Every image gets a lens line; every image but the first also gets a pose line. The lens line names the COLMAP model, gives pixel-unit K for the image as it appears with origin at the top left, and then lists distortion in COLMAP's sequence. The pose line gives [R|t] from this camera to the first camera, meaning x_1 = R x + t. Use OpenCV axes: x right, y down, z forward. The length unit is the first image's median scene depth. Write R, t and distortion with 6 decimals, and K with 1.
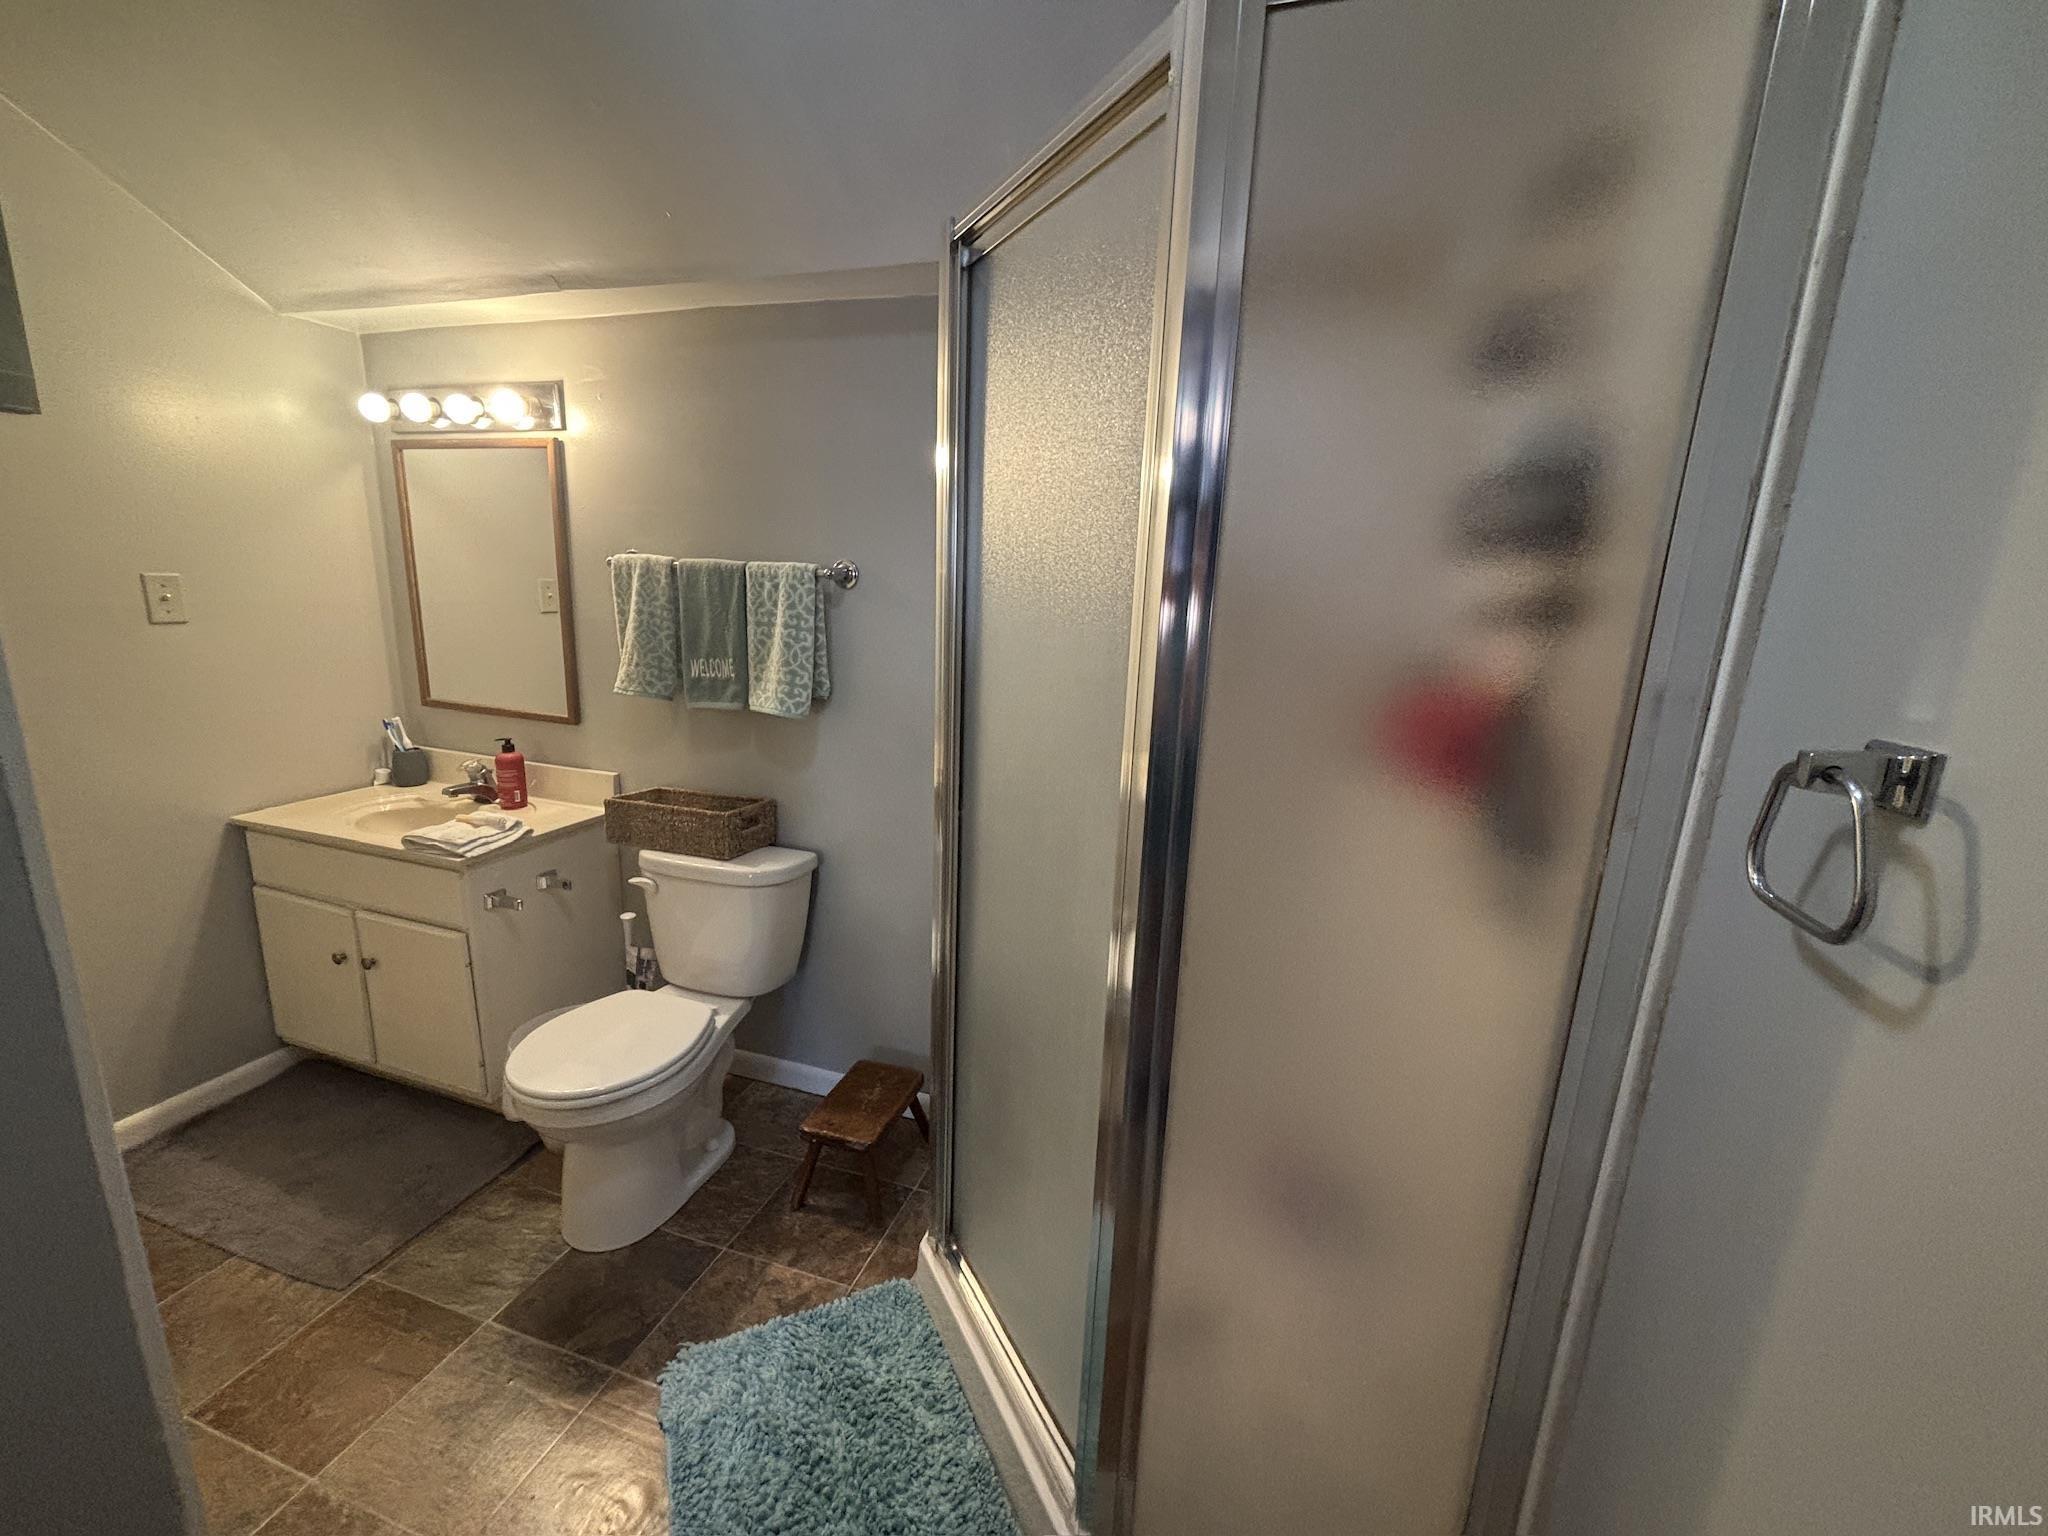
lens RADIAL K [[828.8, 0, 1018.6], [0, 828.8, 763.3], [0, 0, 1]] dist [-0.001628, 0.000080]
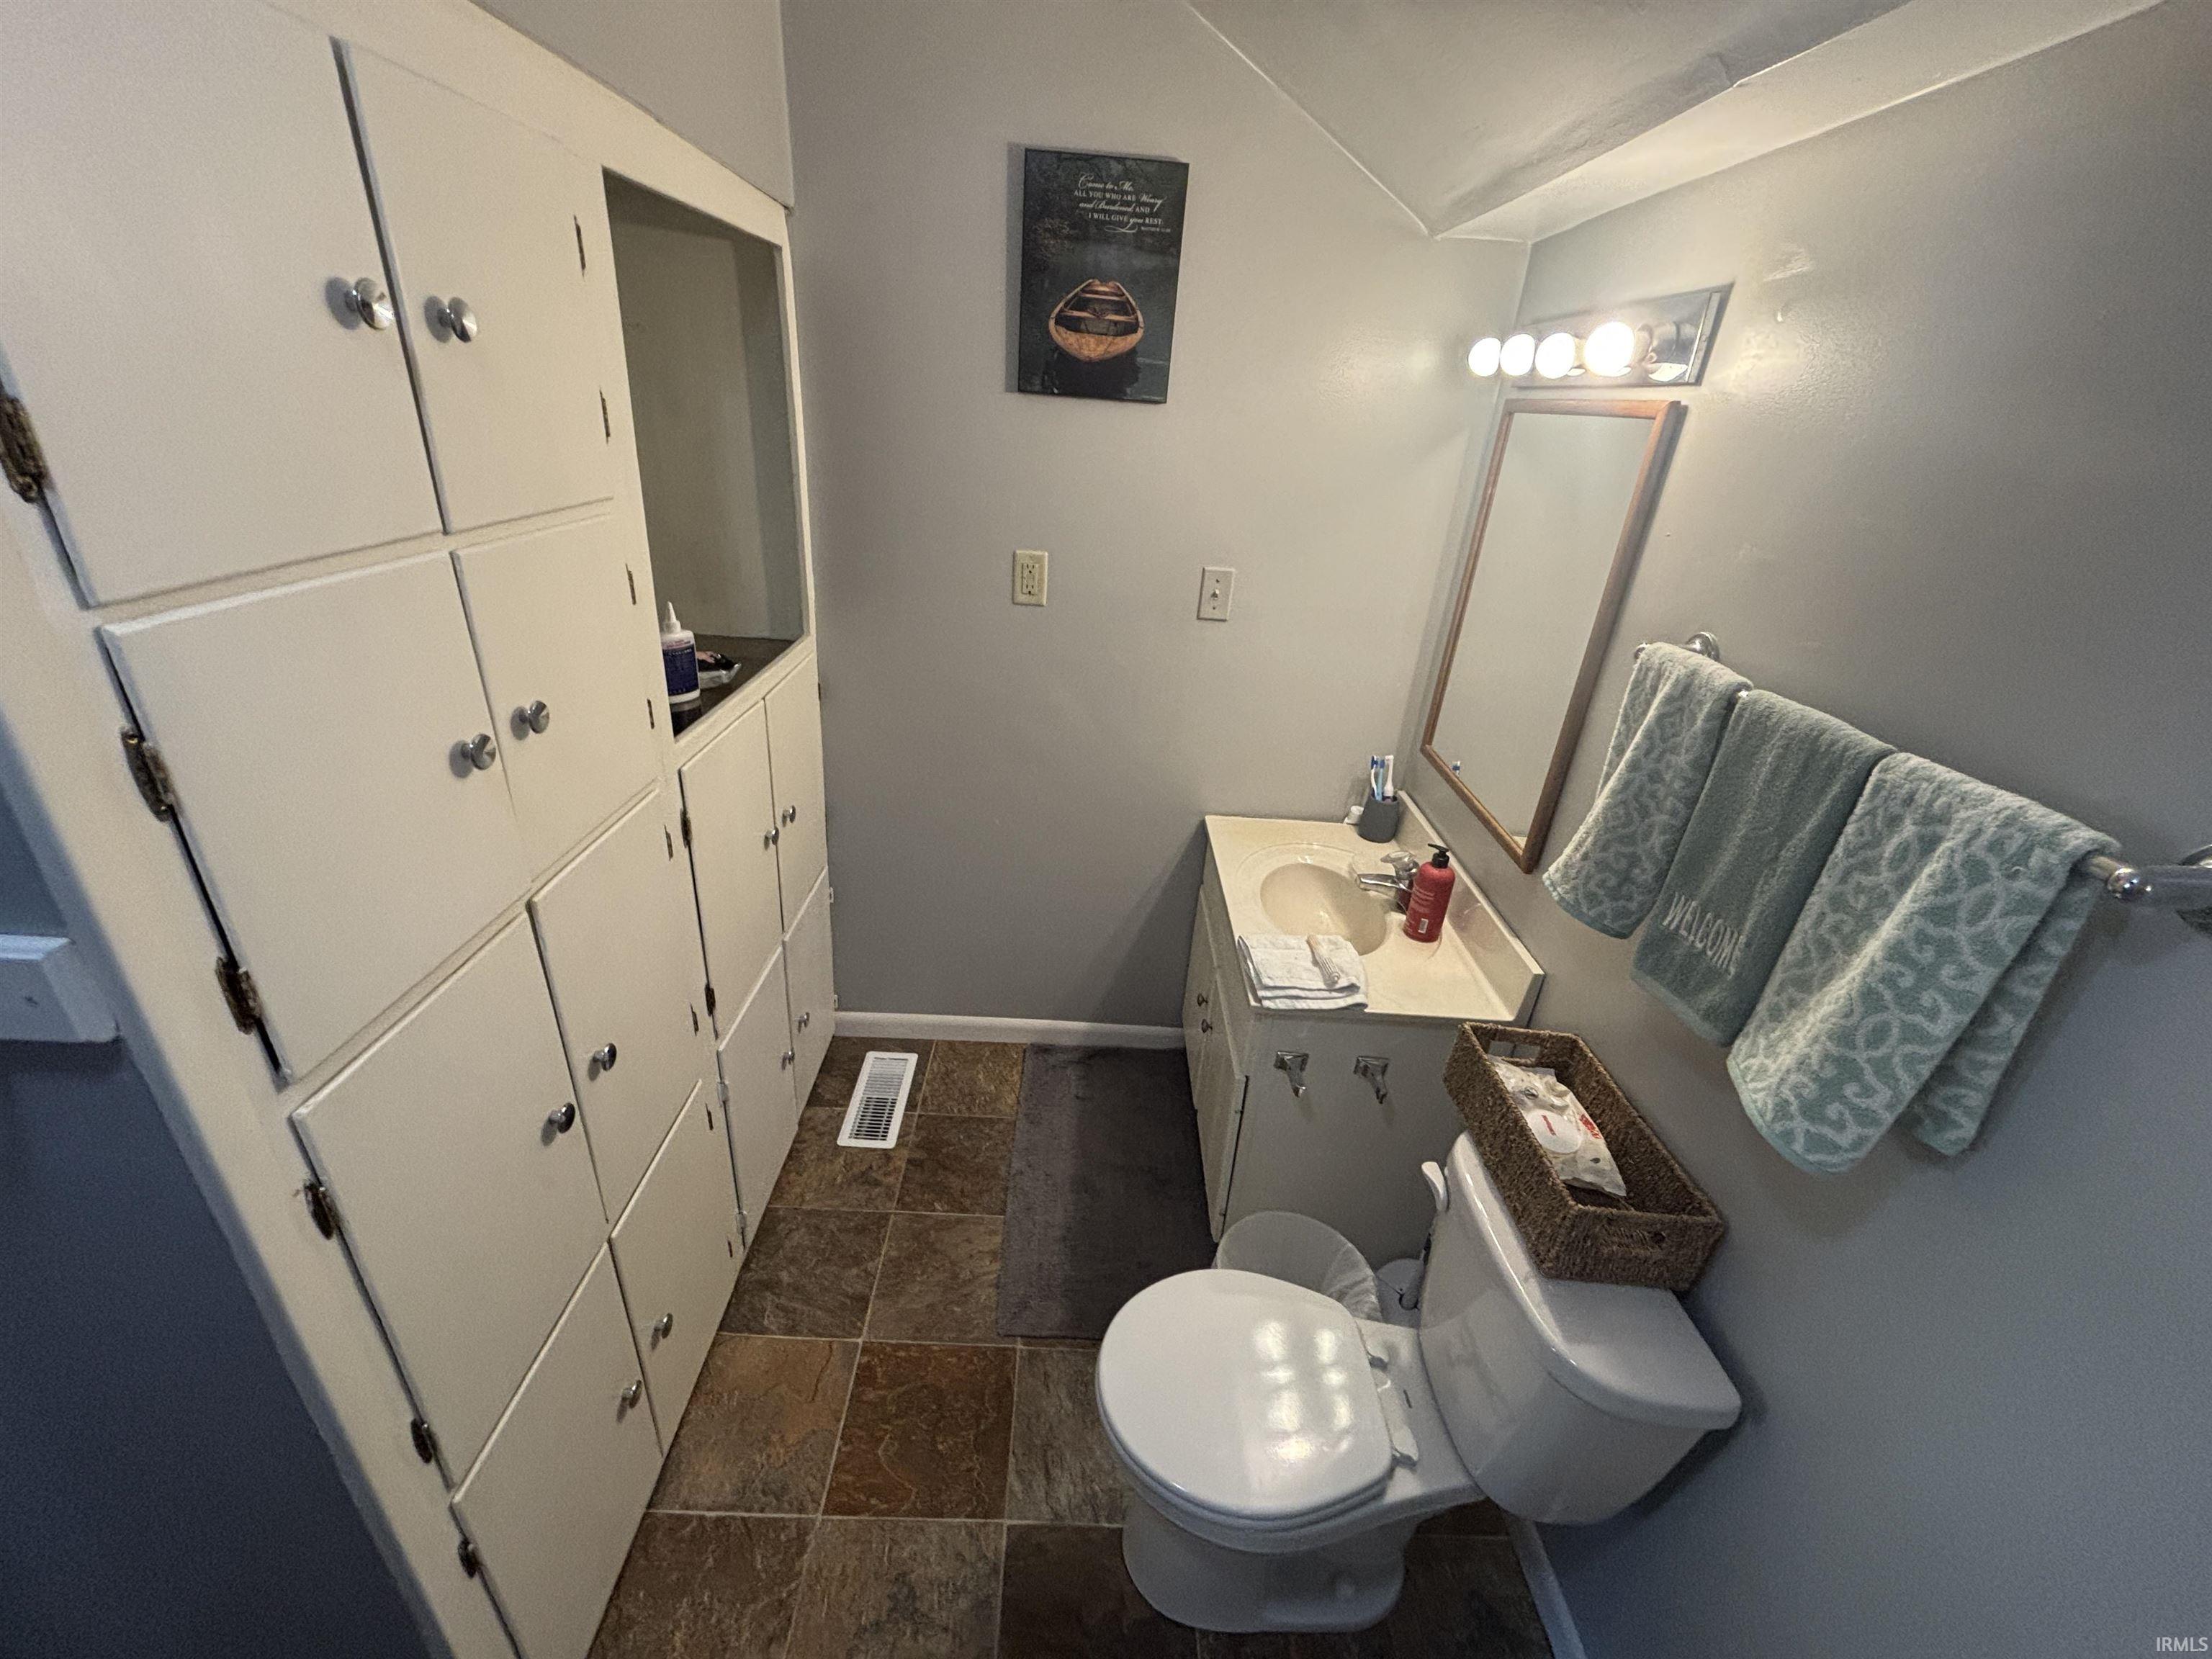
lens RADIAL K [[896.2, 0, 1105.1], [0, 896.2, 837.3], [0, 0, 1]] dist [0.011277, -0.000063]
pose [[0.324783, 0.399157, -0.857432, -0.067178], [-0.265568, 0.908594, 0.322381, -0.242770], [0.907739, 0.123003, 0.401099, 0.496367]]
